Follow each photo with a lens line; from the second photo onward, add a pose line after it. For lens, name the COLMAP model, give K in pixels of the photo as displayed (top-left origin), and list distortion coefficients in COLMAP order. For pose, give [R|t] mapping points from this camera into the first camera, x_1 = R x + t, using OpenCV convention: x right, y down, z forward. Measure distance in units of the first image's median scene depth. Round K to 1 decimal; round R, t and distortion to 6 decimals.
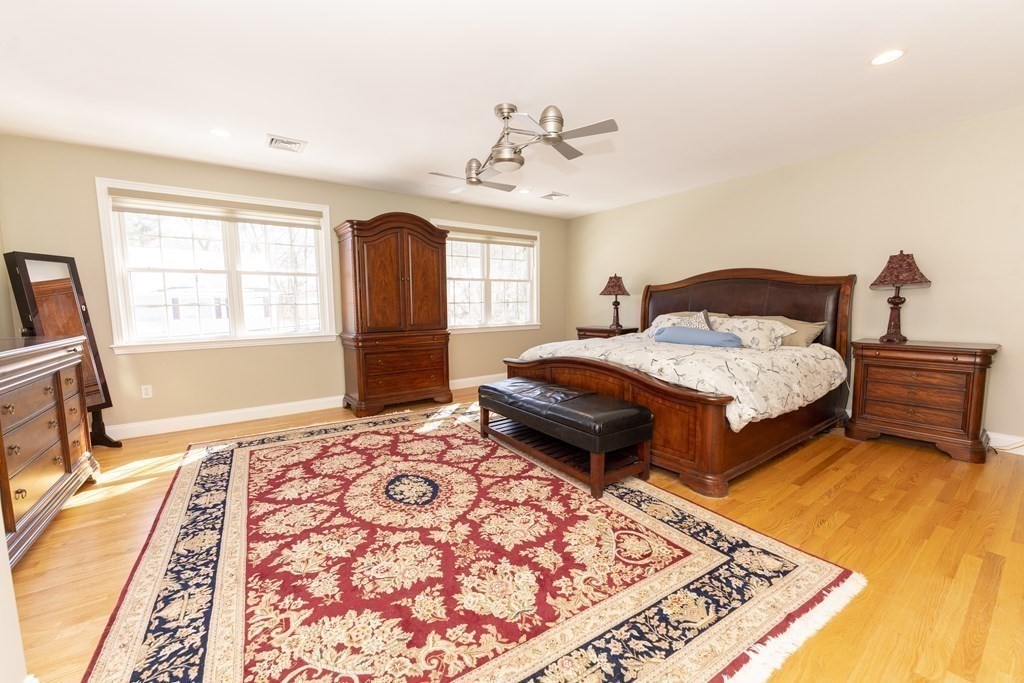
lens RADIAL K [[411.8, 0, 509.5], [0, 411.8, 344.6], [0, 0, 1]] dist [0.001538, -0.000142]
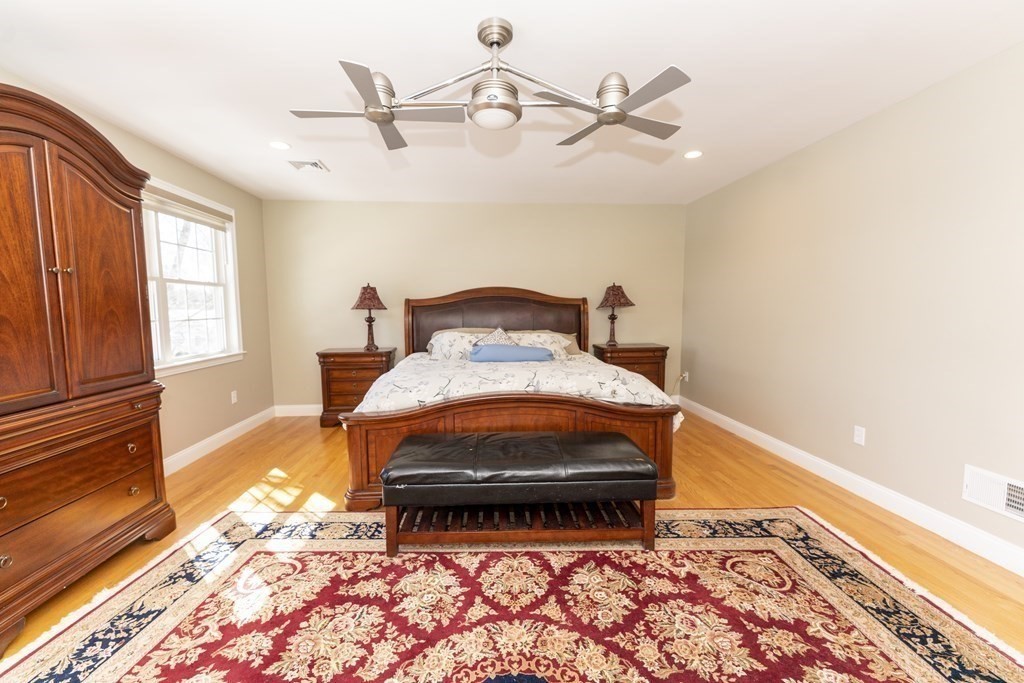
lens RADIAL K [[411.8, 0, 505.7], [0, 411.8, 344.4], [0, 0, 1]] dist [0.001538, -0.000142]
pose [[0.519022, -0.066954, 0.852135, -0.588922], [0.084810, 0.996042, 0.026605, -0.098861], [-0.850543, 0.058461, 0.522646, 0.686618]]
